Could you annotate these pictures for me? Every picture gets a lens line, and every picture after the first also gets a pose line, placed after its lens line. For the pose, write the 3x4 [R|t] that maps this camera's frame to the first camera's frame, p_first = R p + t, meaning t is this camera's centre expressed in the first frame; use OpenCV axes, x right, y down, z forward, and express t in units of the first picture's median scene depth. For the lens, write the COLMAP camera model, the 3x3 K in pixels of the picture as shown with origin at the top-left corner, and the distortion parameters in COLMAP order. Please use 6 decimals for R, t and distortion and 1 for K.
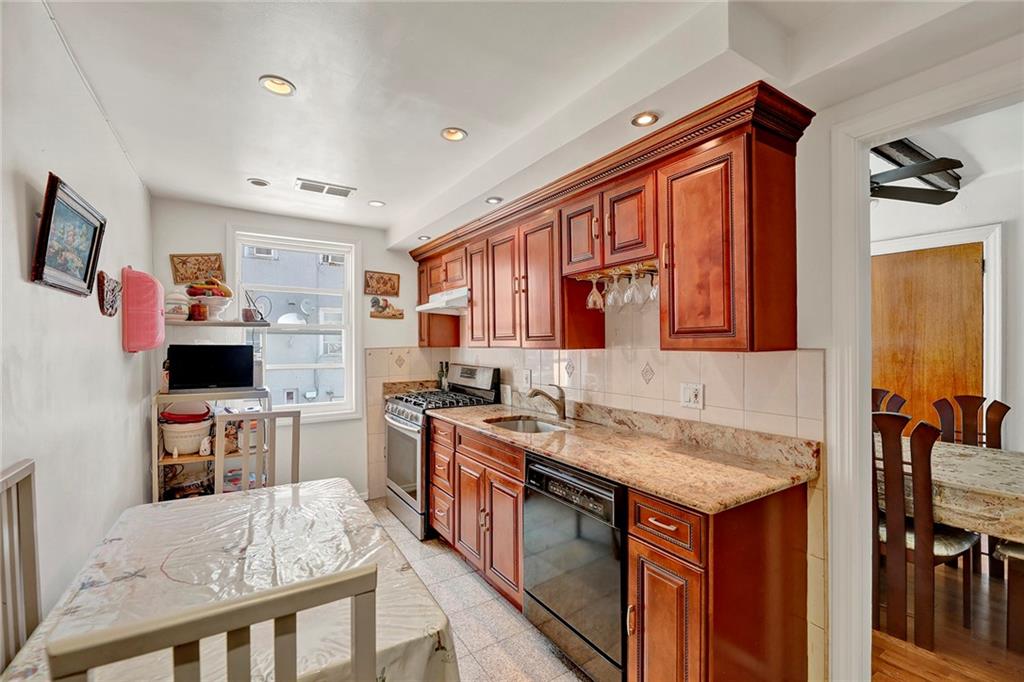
lens RADIAL K [[434.4, 0, 512.0], [0, 434.4, 341.0], [0, 0, 1]] dist [0.002390, -0.004298]
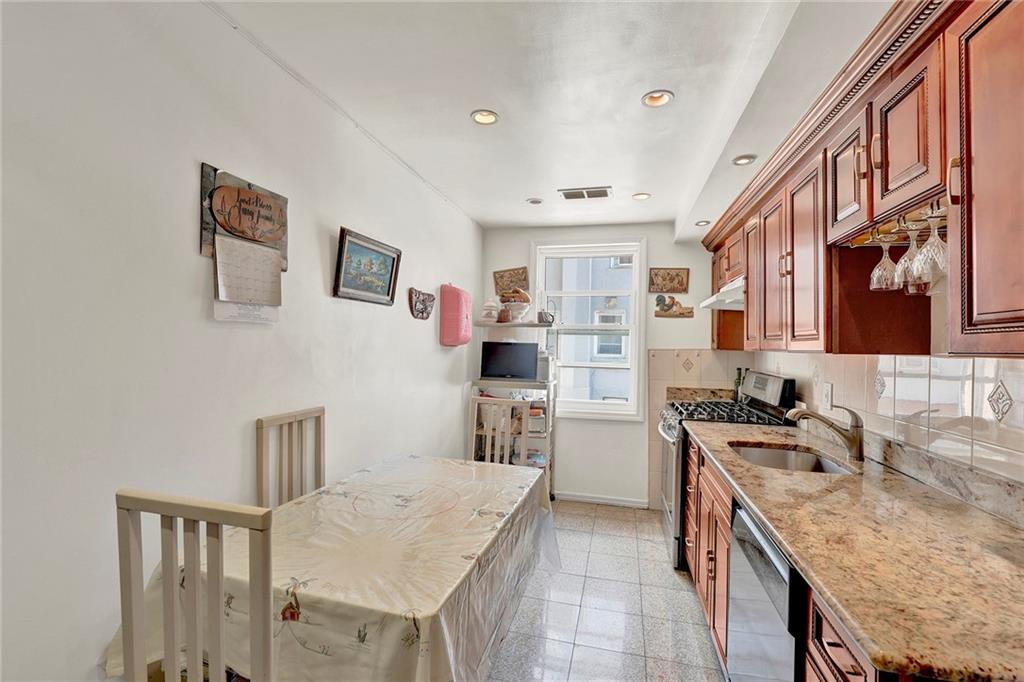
lens RADIAL K [[449.6, 0, 512.0], [0, 449.6, 338.6], [0, 0, 1]] dist [0.001909, -0.005185]
pose [[0.694498, 0.006239, -0.719468, 0.212757], [-0.016634, 0.999834, -0.007386, 0.007425], [0.719303, 0.017098, 0.694486, 0.124649]]
